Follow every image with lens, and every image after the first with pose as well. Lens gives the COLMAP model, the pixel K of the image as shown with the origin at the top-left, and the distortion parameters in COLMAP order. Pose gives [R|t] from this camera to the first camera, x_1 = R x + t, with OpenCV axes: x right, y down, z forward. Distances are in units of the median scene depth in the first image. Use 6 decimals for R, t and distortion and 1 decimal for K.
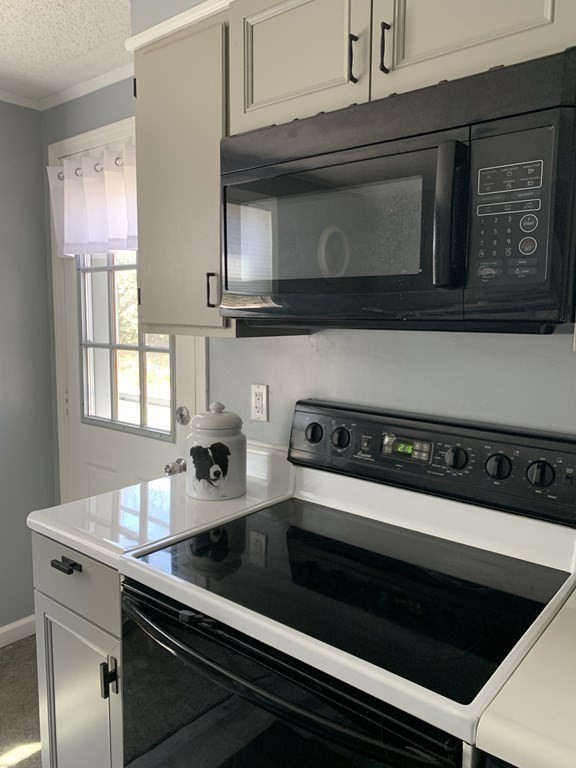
lens RADIAL K [[587.8, 0, 290.8], [0, 587.8, 383.0], [0, 0, 1]] dist [0.012685, -0.007171]
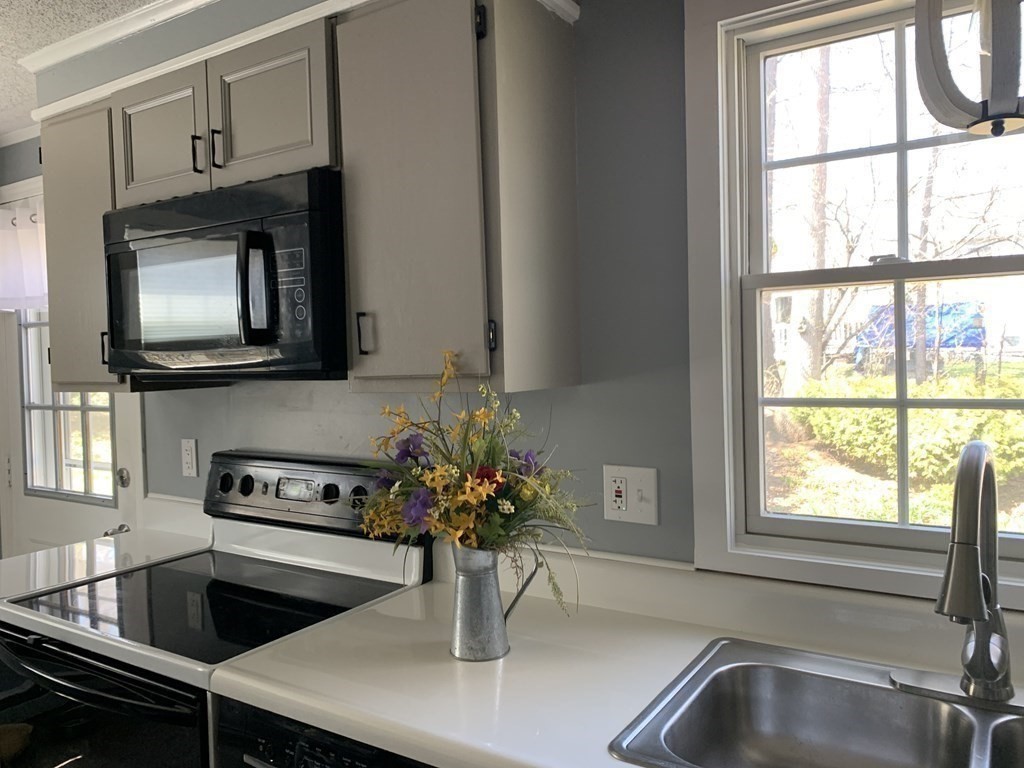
lens RADIAL K [[783.7, 0, 507.6], [0, 783.7, 382.0], [0, 0, 1]] dist [0.012685, -0.007171]
pose [[0.992986, -0.037916, 0.111987, 0.289202], [0.047240, 0.995527, -0.081817, 0.034620], [-0.108384, 0.086534, 0.990336, -0.321753]]
